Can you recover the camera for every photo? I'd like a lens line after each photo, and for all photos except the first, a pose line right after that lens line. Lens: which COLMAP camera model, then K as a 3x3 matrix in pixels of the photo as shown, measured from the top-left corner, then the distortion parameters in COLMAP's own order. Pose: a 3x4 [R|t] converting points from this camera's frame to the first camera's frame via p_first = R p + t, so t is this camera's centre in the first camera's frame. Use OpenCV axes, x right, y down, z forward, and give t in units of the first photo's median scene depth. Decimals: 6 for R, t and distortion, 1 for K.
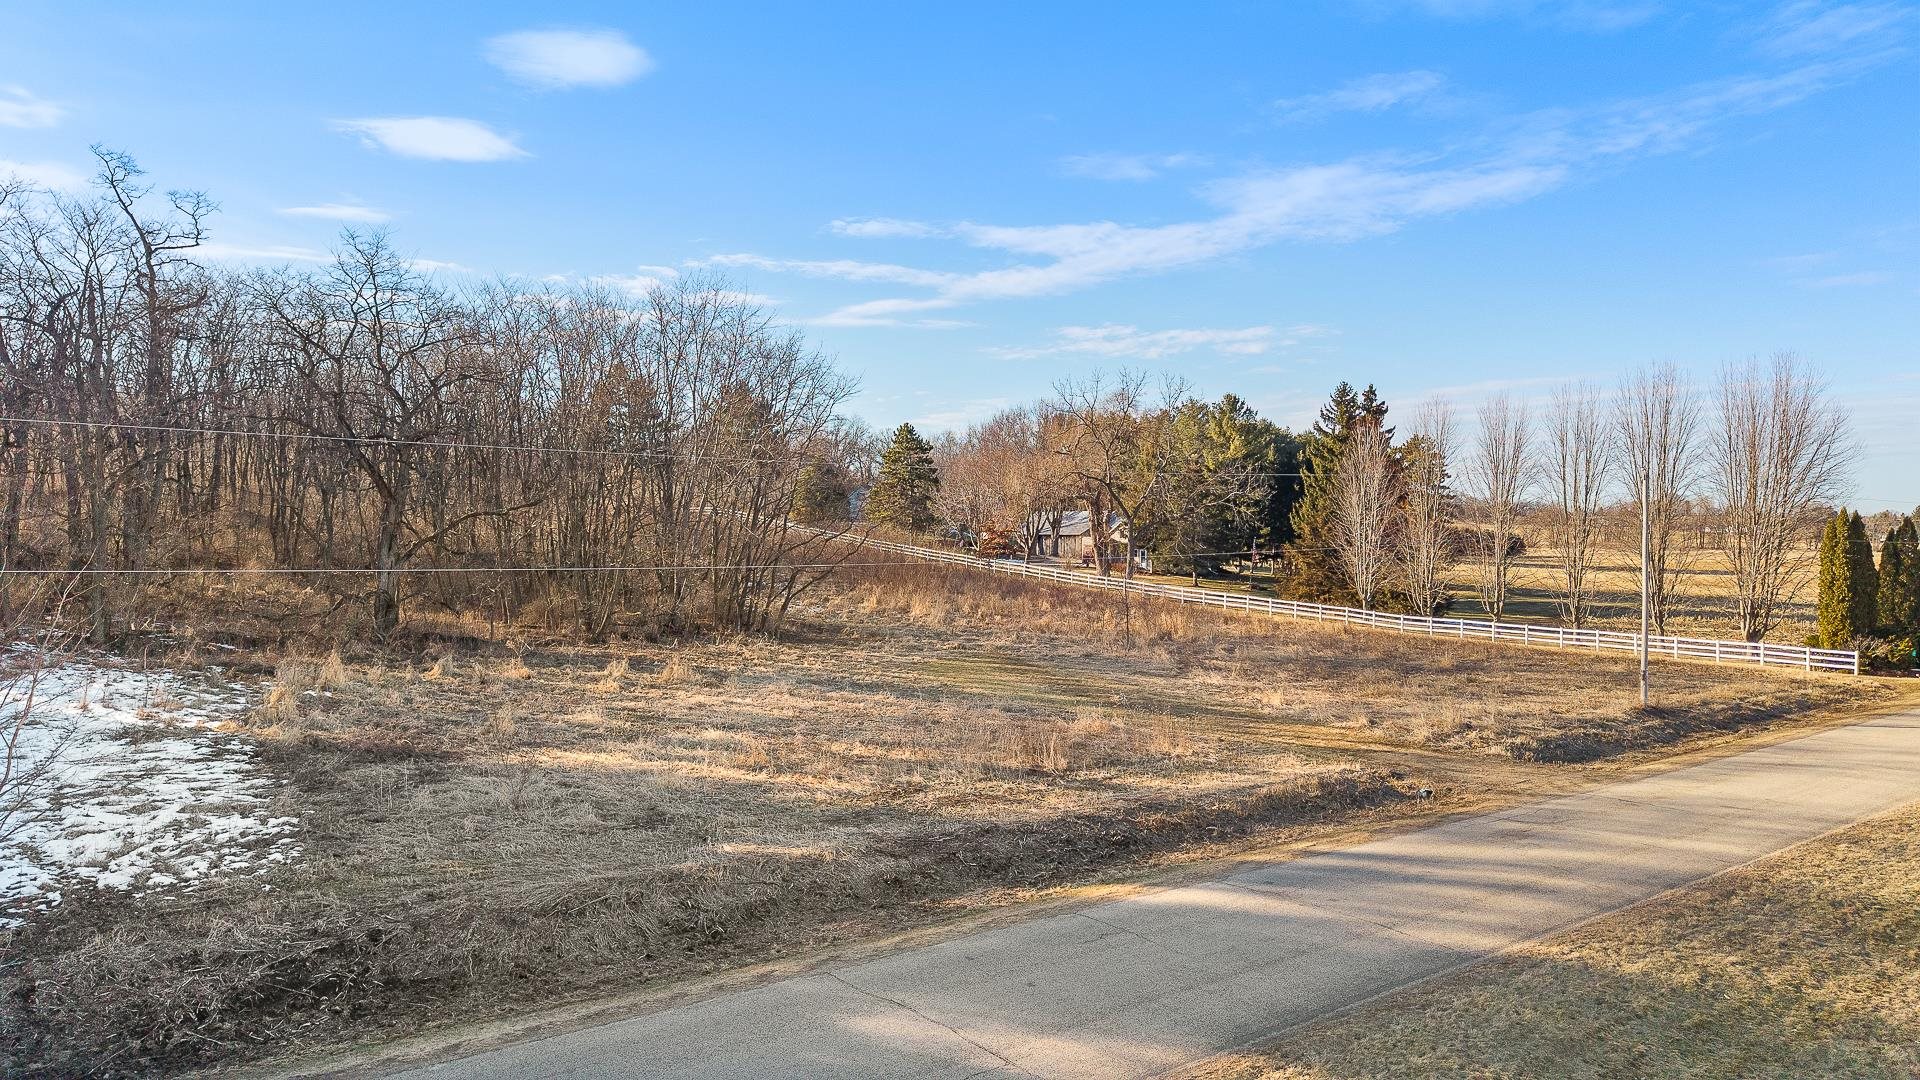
lens RADIAL K [[1254.2, 0, 959.1], [0, 1254.2, 539.9], [0, 0, 1]] dist [0.023430, -0.008421]
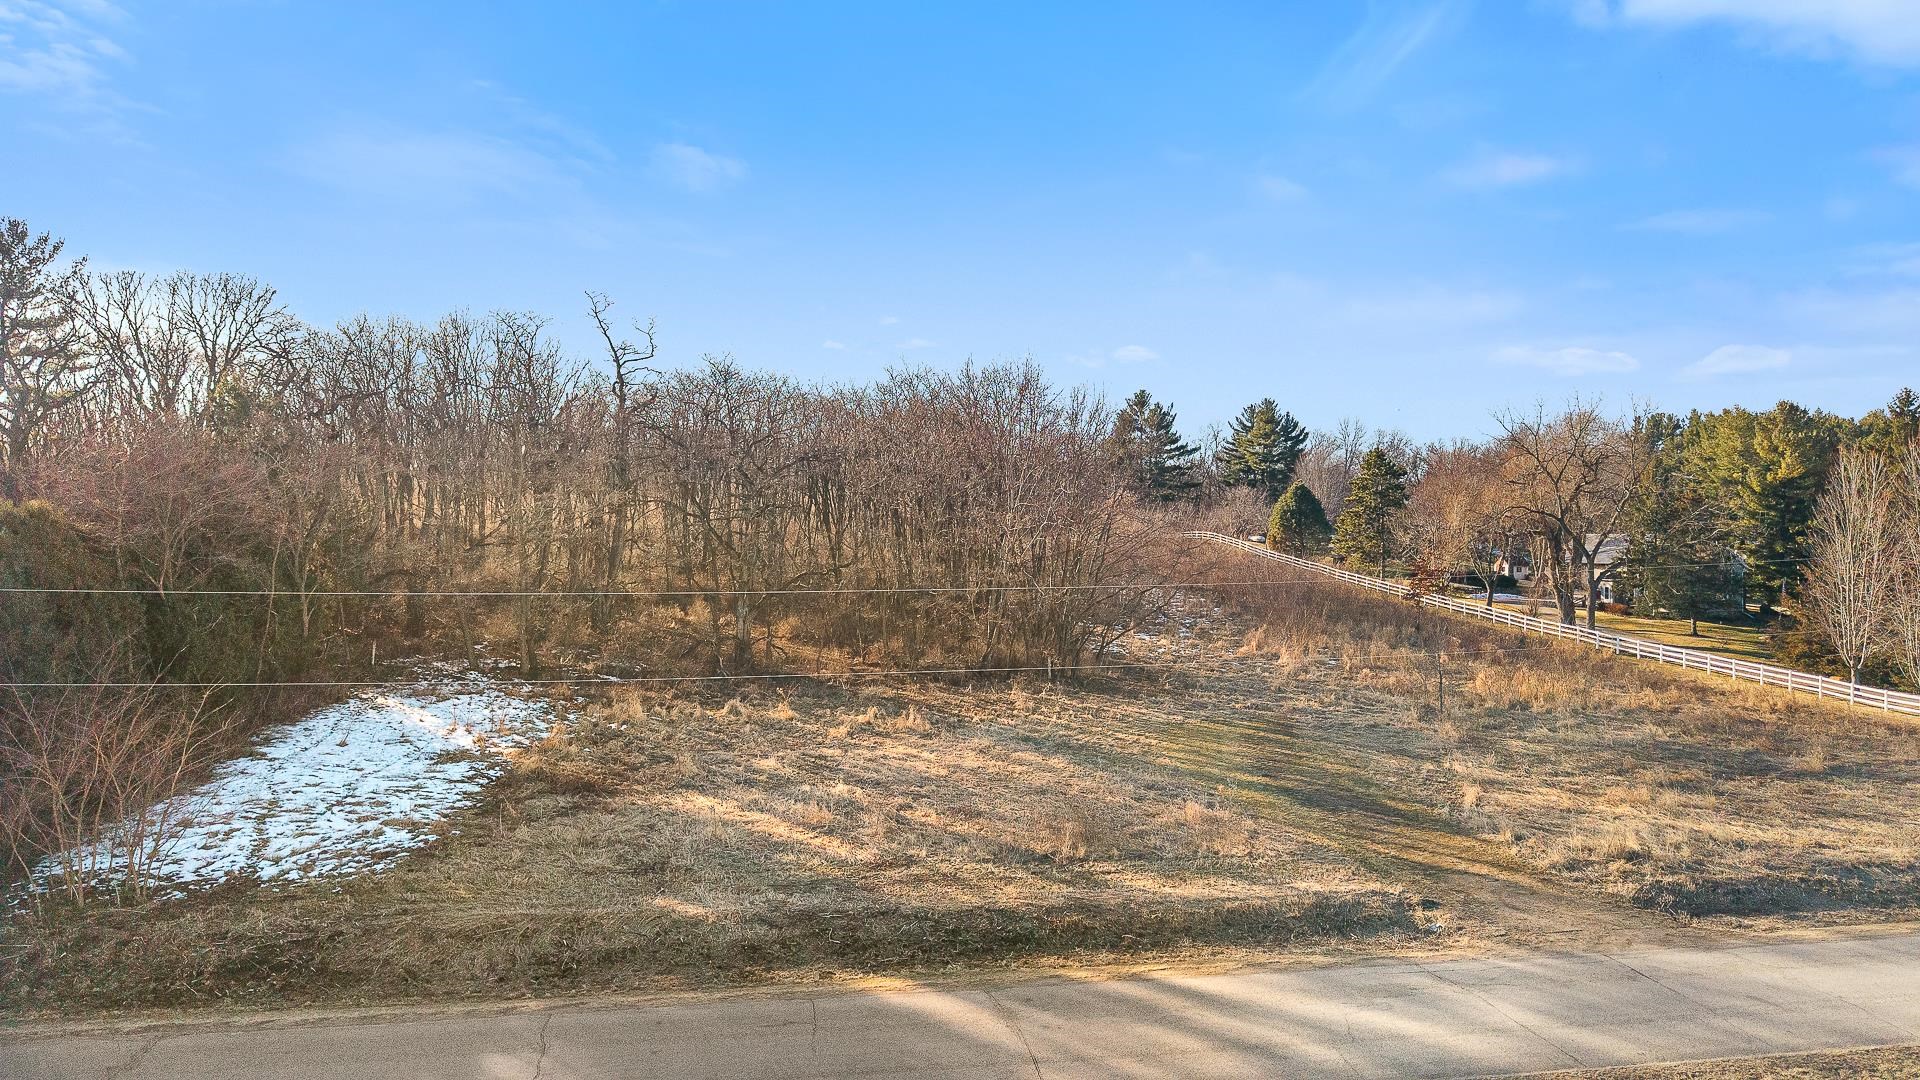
lens RADIAL K [[1254.2, 0, 960.8], [0, 1254.2, 539.8], [0, 0, 1]] dist [0.023430, -0.008421]
pose [[0.889385, 0.002624, -0.457151, 0.179207], [-0.004117, 0.999989, -0.002269, -0.030779], [0.457140, 0.003900, 0.889386, 0.004872]]
